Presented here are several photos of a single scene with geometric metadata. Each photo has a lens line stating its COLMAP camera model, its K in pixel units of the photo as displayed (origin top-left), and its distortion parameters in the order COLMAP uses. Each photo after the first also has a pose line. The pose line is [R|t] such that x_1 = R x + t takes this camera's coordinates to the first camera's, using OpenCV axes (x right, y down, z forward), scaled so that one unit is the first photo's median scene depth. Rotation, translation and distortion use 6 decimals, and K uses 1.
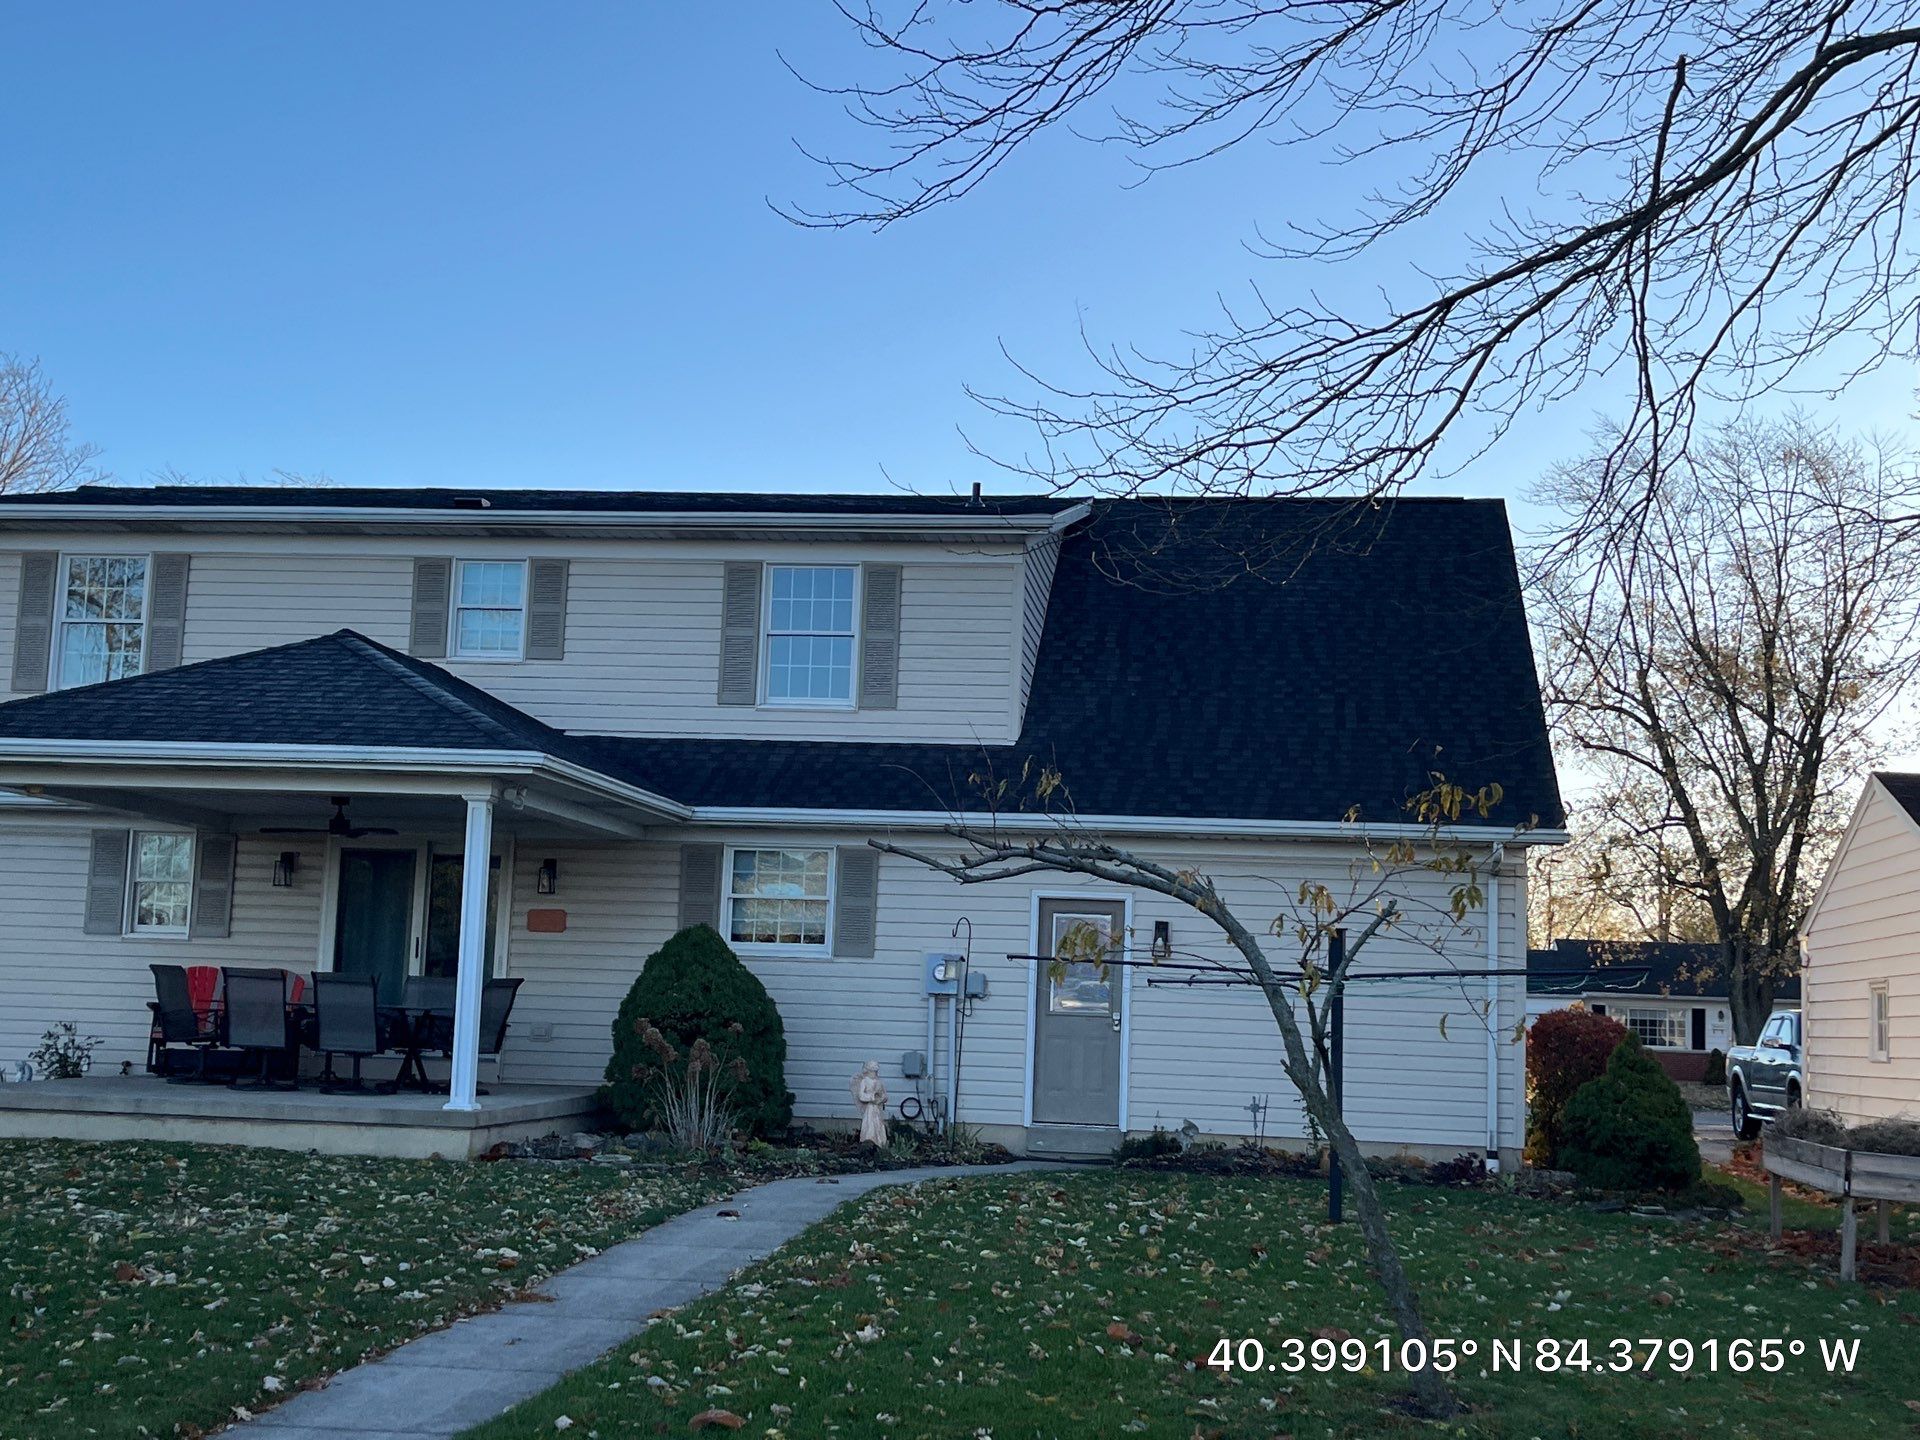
lens RADIAL K [[2404.2, 0, 960.0], [0, 2404.2, 720.0], [0, 0, 1]] dist [0.010815, -0.007212]
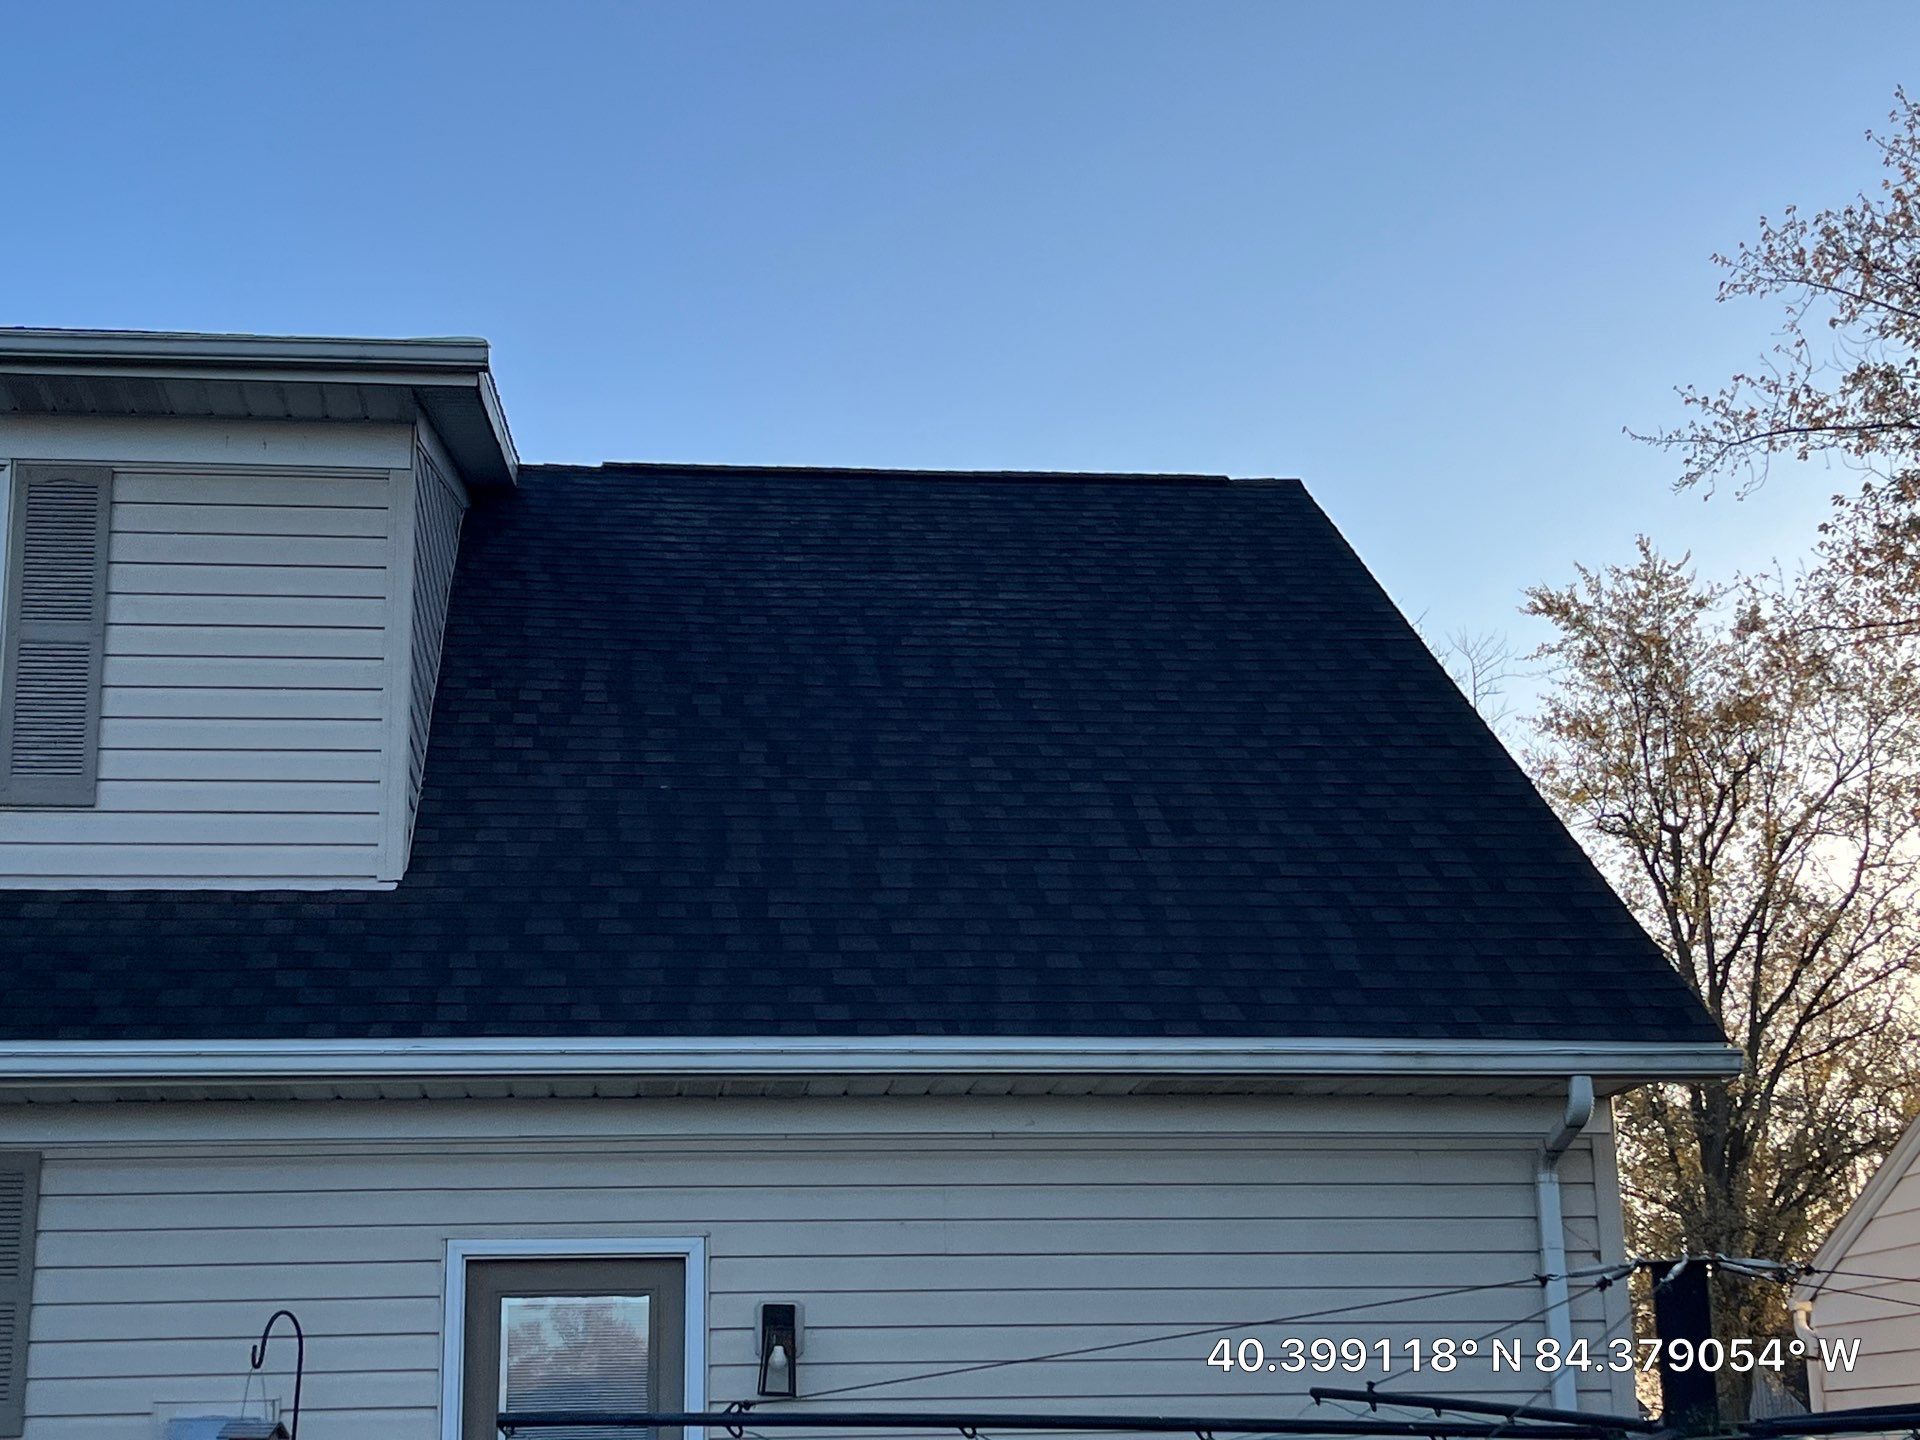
lens RADIAL K [[2977.2, 0, 960.0], [0, 2977.2, 720.0], [0, 0, 1]] dist [0.301754, -1.657511]
pose [[0.968392, 0.005529, 0.249373, -0.012214], [0.025178, 0.992481, -0.119781, 0.045170], [-0.248160, 0.122274, 0.960971, 0.471033]]
